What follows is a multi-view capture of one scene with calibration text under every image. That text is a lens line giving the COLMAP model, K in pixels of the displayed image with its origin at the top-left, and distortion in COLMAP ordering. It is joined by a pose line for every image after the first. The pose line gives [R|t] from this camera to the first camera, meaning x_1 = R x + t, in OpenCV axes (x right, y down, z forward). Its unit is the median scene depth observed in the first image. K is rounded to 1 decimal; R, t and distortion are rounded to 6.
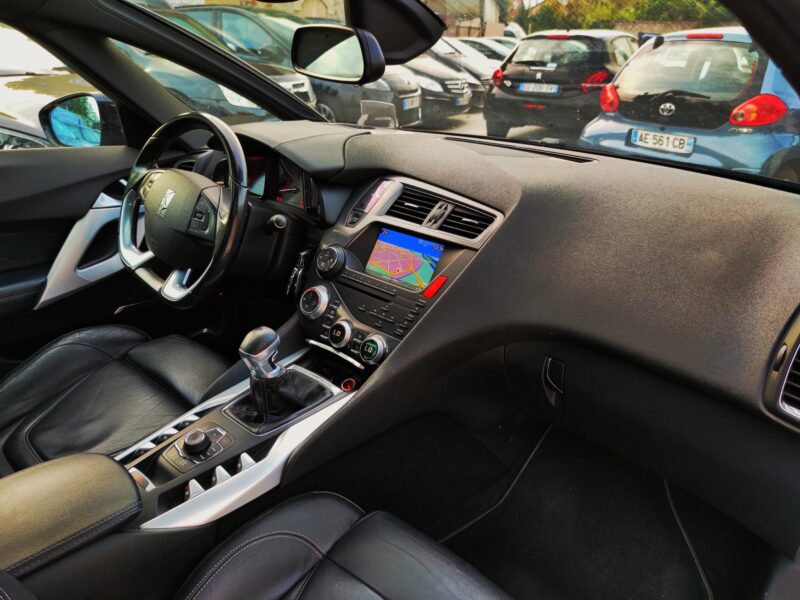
lens RADIAL K [[599.4, 0, 400.0], [0, 599.4, 300.0], [0, 0, 1]] dist [0.041101, -0.053944]
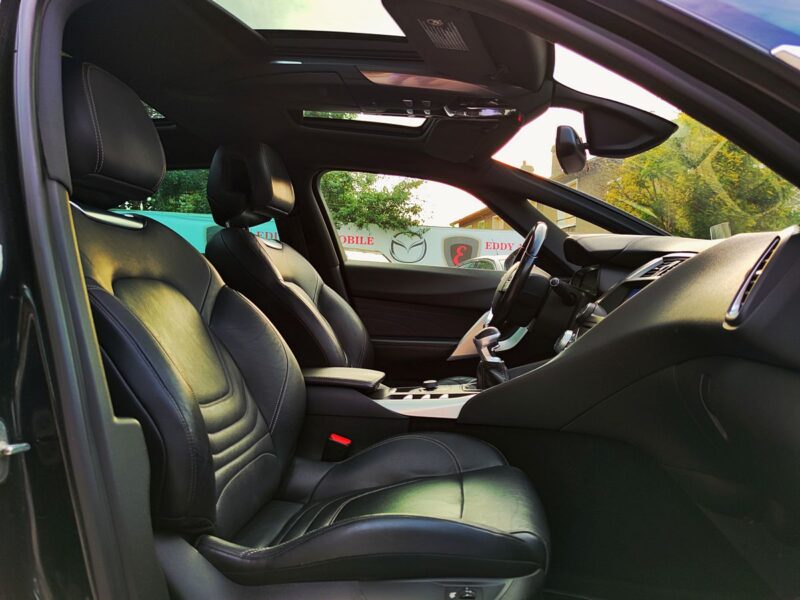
lens RADIAL K [[592.8, 0, 400.0], [0, 592.8, 300.0], [0, 0, 1]] dist [0.048904, -0.057586]
pose [[0.597966, -0.013277, -0.801411, 0.675698], [-0.300571, 0.923183, -0.239562, 0.338207], [0.743030, 0.384131, 0.548042, 0.016602]]
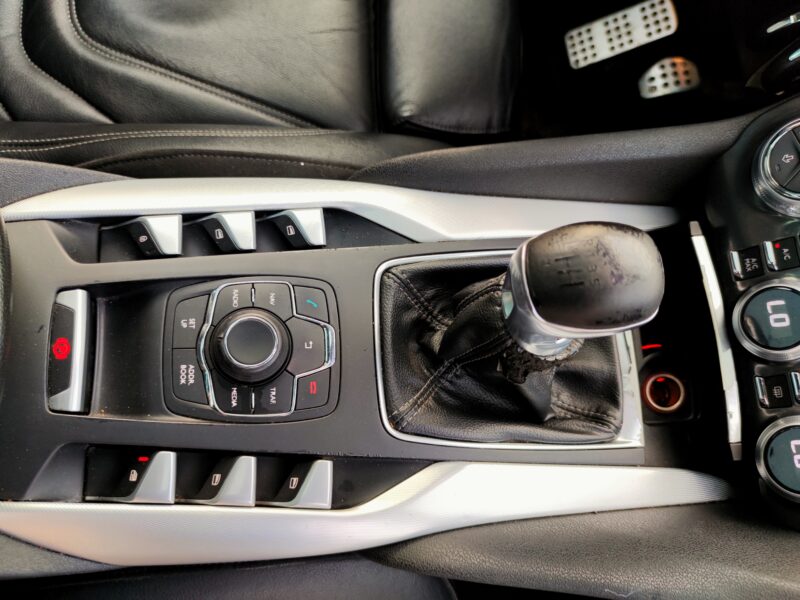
lens RADIAL K [[611.1, 0, 400.0], [0, 611.1, 300.0], [0, 0, 1]] dist [0.000943, -0.002550]
pose [[0.680208, 0.732103, 0.036640, -0.257837], [-0.567721, 0.494542, 0.658120, -0.050736], [0.463691, -0.468459, 0.752021, 0.647474]]
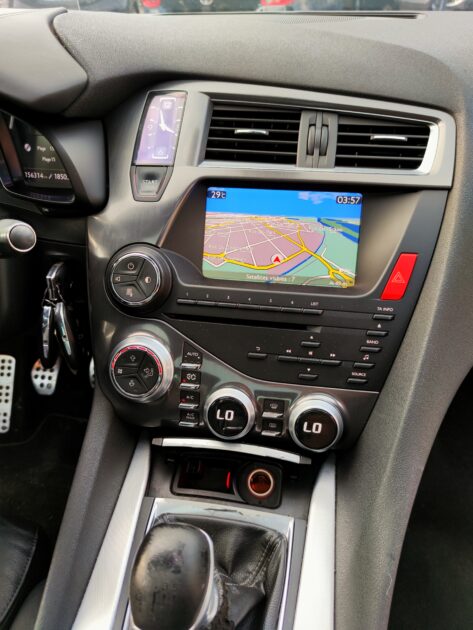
lens RADIAL K [[481.3, 0, 225.7], [0, 481.3, 313.4], [0, 0, 1]] dist [0.000943, -0.002550]
pose [[0.846783, -0.350263, 0.400342, -0.235348], [0.252161, 0.926990, 0.277676, -0.137814], [-0.468373, -0.134181, 0.873282, 0.640468]]
